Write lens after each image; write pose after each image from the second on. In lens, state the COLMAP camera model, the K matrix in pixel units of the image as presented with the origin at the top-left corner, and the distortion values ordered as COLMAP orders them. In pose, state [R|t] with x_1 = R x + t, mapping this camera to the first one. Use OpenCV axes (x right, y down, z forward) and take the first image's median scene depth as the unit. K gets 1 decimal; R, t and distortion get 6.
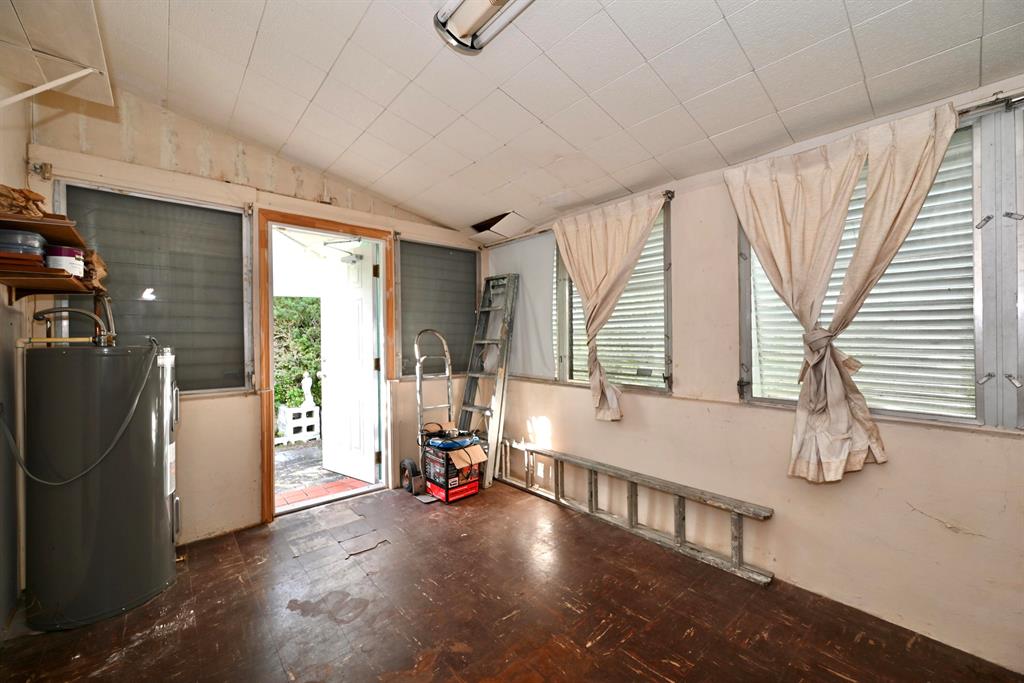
lens RADIAL K [[401.4, 0, 515.8], [0, 401.4, 339.0], [0, 0, 1]] dist [-0.001421, 0.000093]
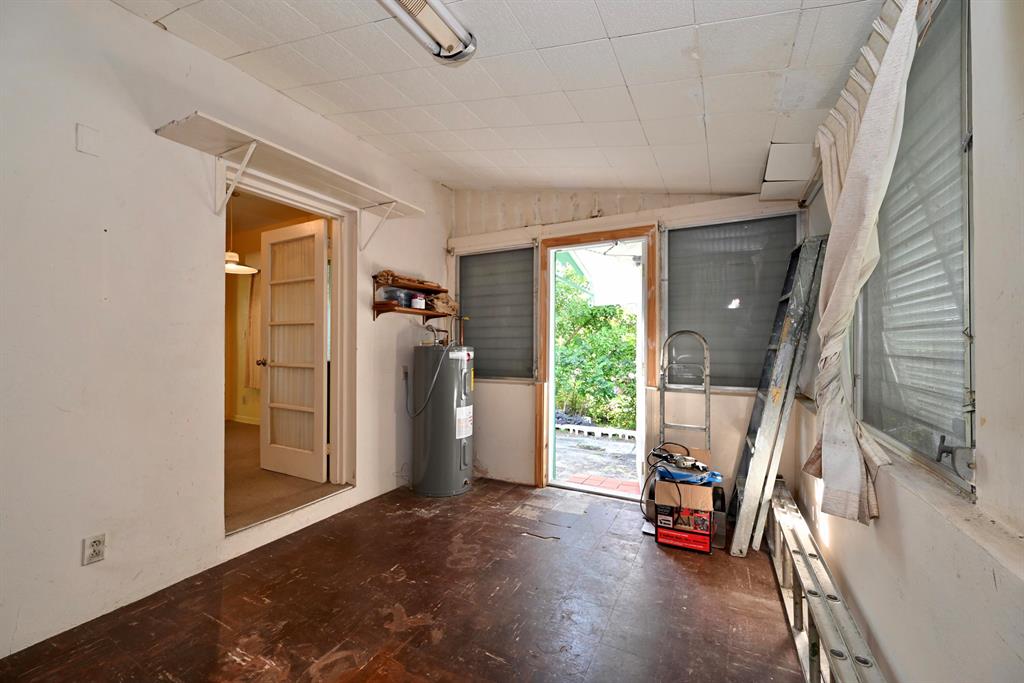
lens RADIAL K [[401.4, 0, 515.4], [0, 401.4, 341.4], [0, 0, 1]] dist [-0.001421, 0.000093]
pose [[0.364106, 0.000081, -0.931358, 0.521661], [-0.004644, 0.999988, -0.001729, 0.001109], [0.931346, 0.004954, 0.364102, 0.460488]]
